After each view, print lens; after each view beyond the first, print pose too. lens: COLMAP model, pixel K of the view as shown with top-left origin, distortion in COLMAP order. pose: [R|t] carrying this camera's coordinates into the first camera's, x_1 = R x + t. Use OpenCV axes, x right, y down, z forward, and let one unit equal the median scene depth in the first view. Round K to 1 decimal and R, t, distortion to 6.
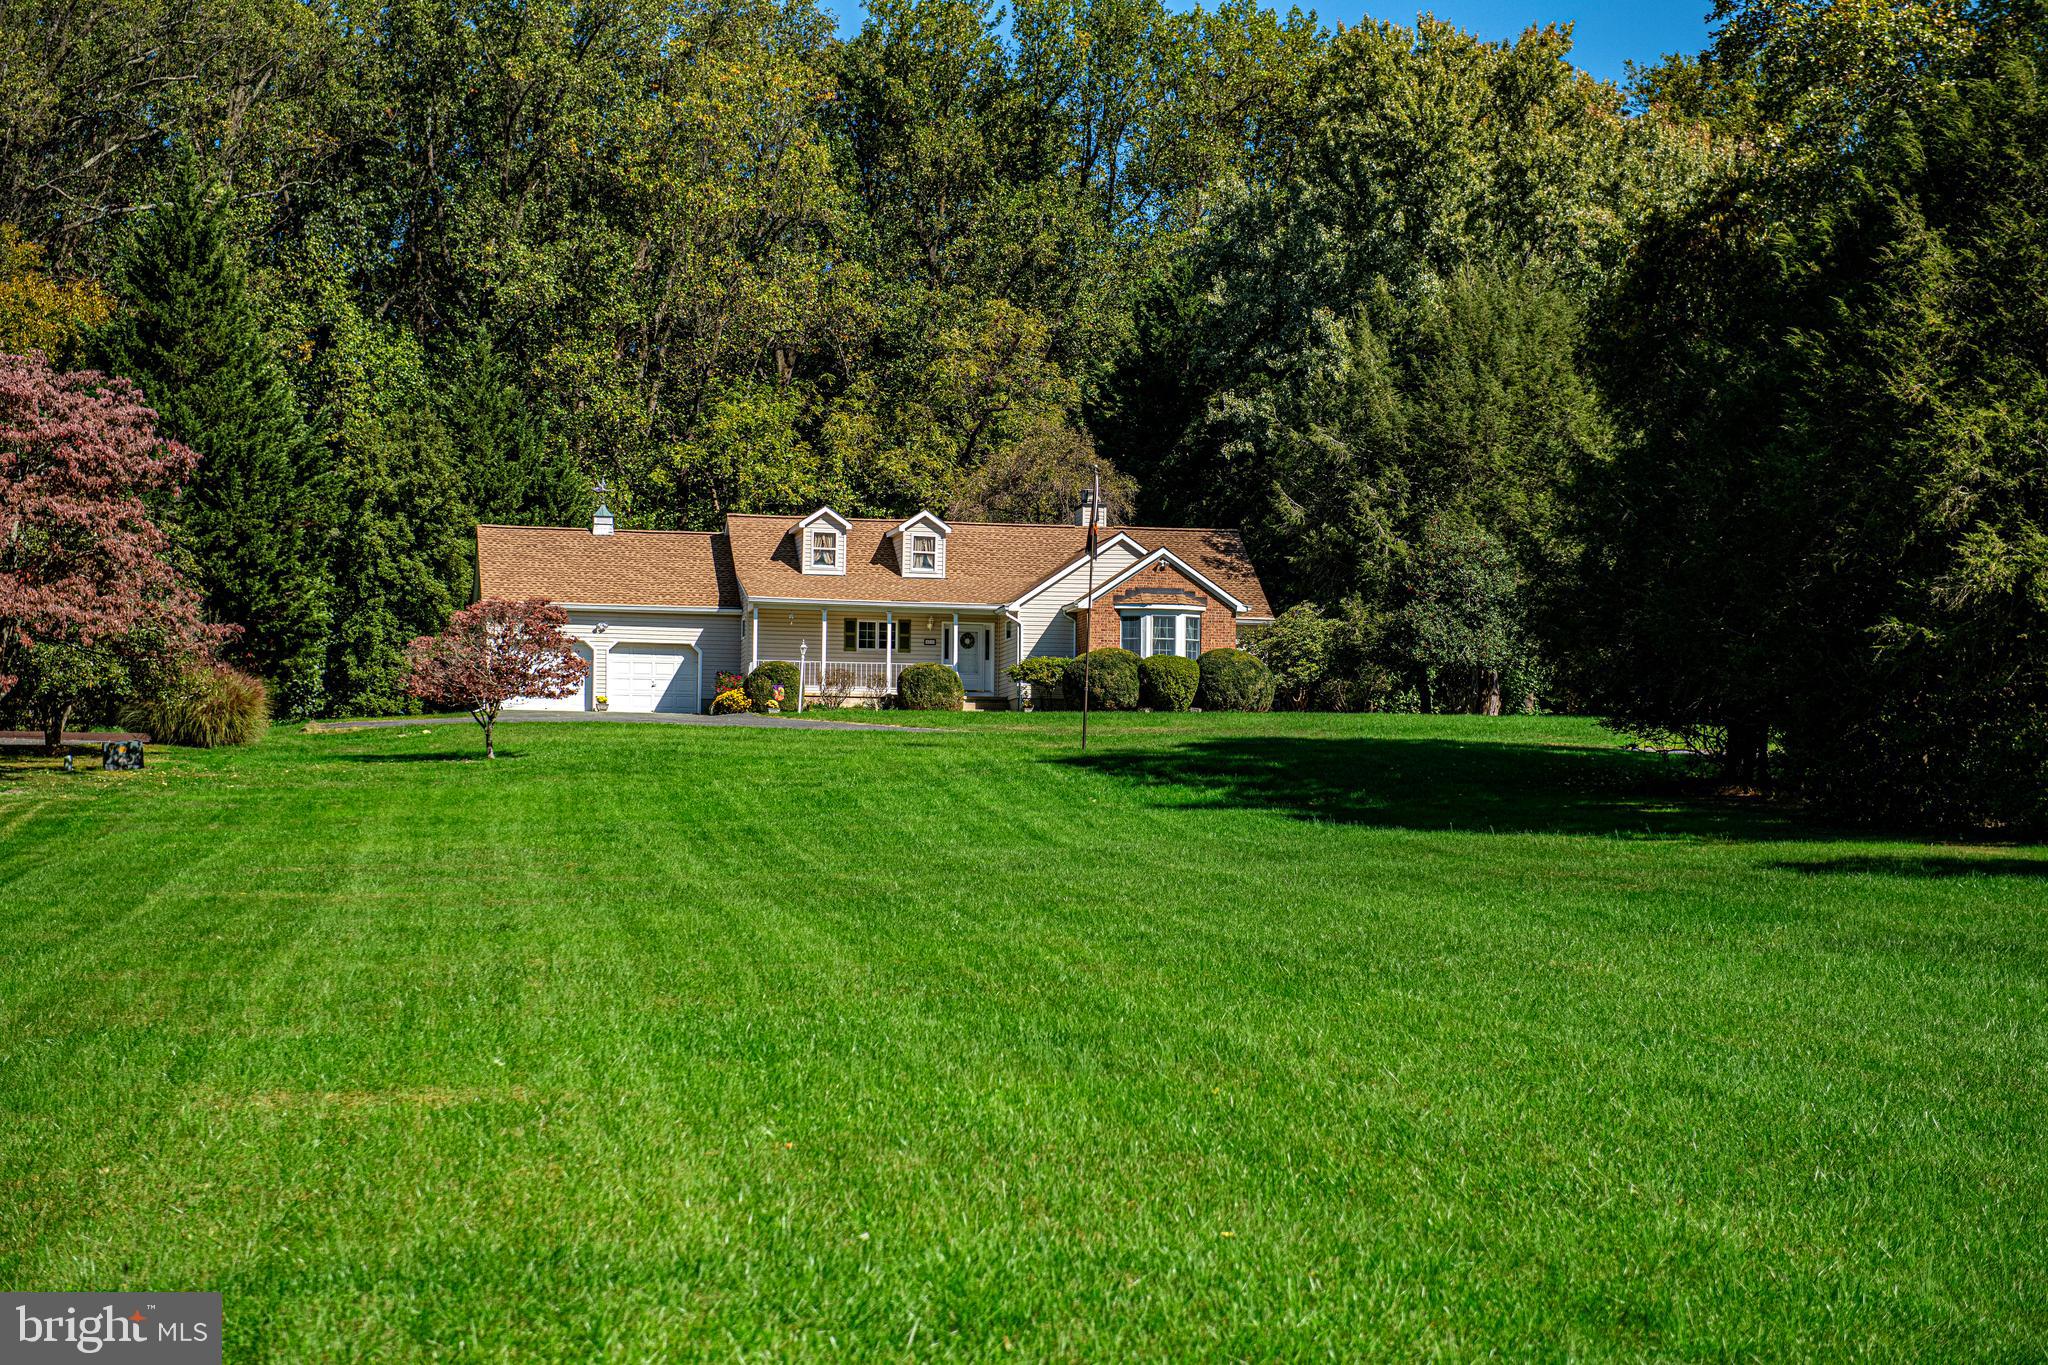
lens RADIAL K [[3898.1, 0, 1023.4], [0, 3898.1, 691.8], [0, 0, 1]] dist [0.147265, 0.000000]
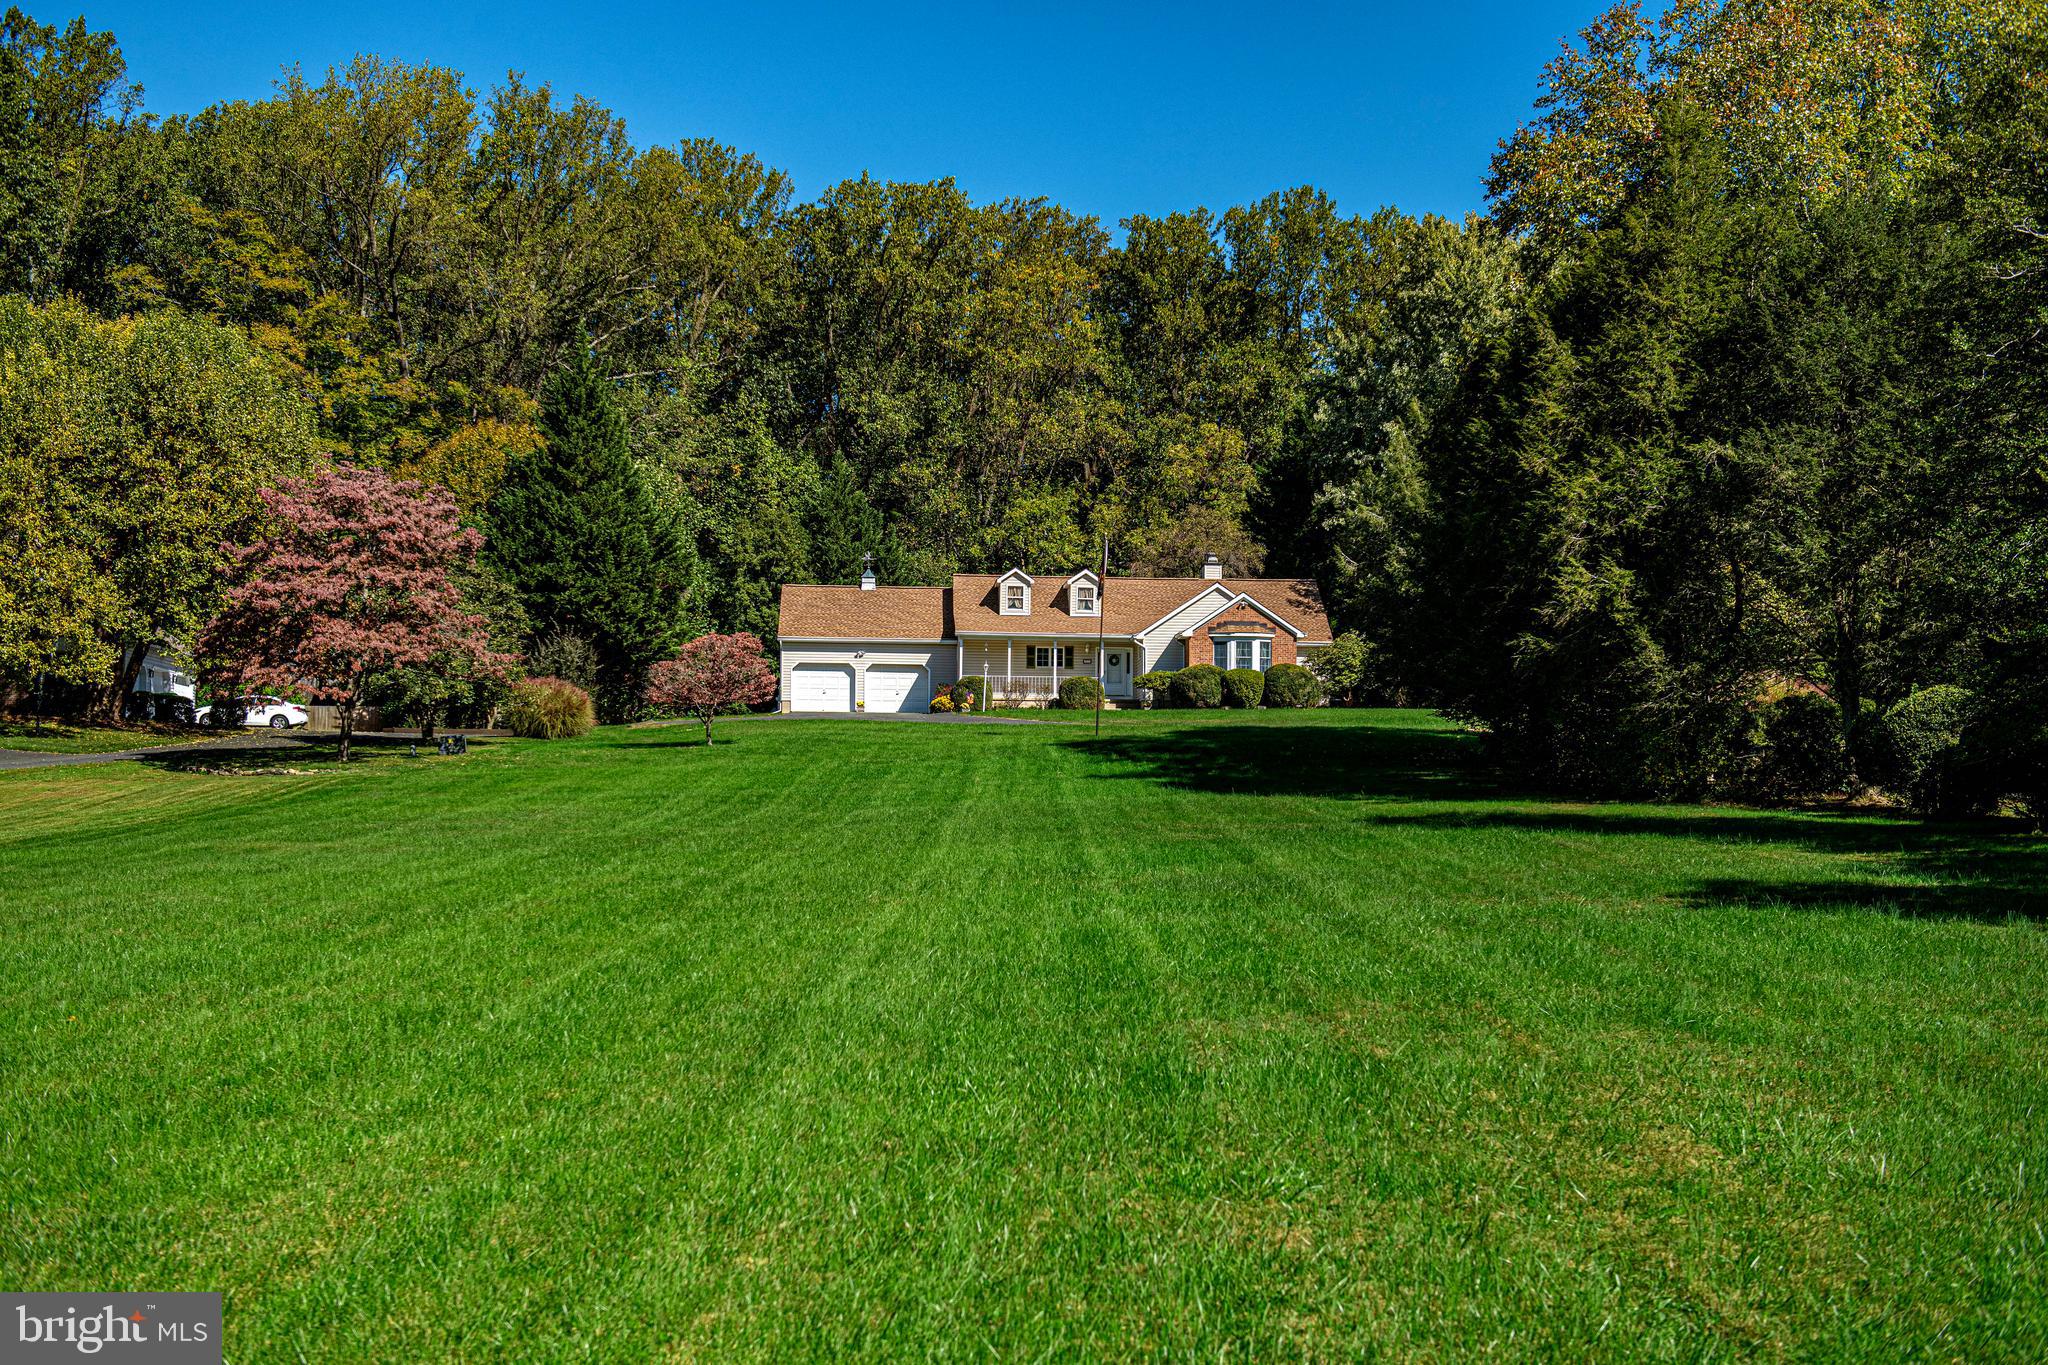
lens RADIAL K [[2635.1, 0, 1019.6], [0, 2635.1, 672.9], [0, 0, 1]] dist [0.136653, 0.000000]
pose [[0.990196, -0.010088, -0.139320, 0.087109], [0.008726, 0.999908, -0.010387, 0.001234], [0.139412, 0.009070, 0.990193, 0.041157]]
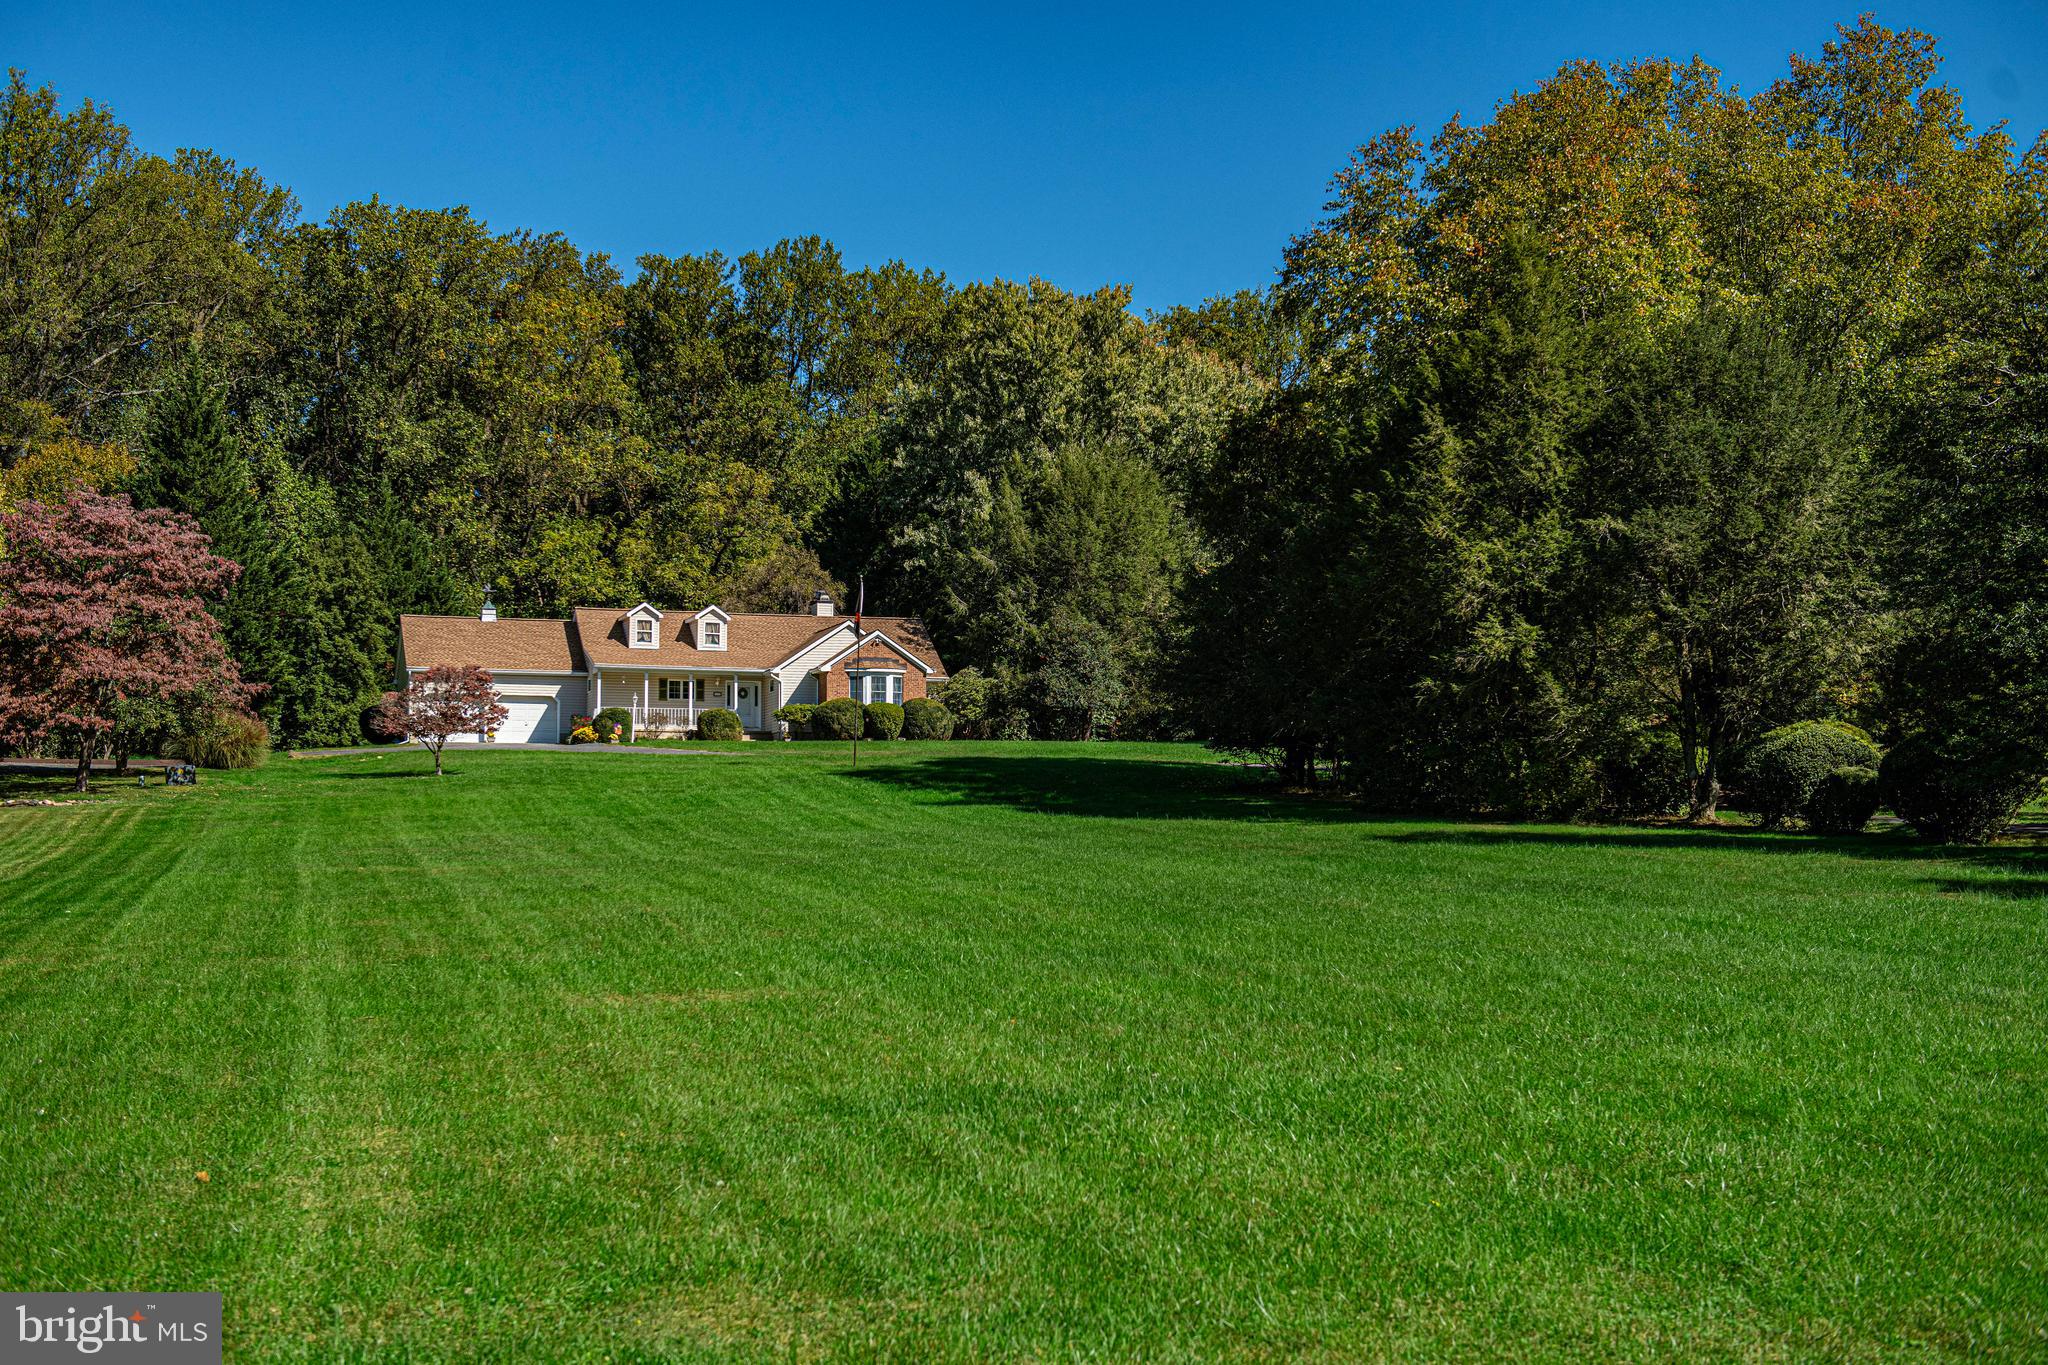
lens RADIAL K [[2635.1, 0, 1018.7], [0, 2635.1, 683.5], [0, 0, 1]] dist [0.136653, 0.000000]
pose [[0.992721, -0.002817, 0.120400, -0.031560], [0.004785, 0.999860, -0.016061, -0.000203], [-0.120338, 0.016520, 0.992595, -0.006462]]
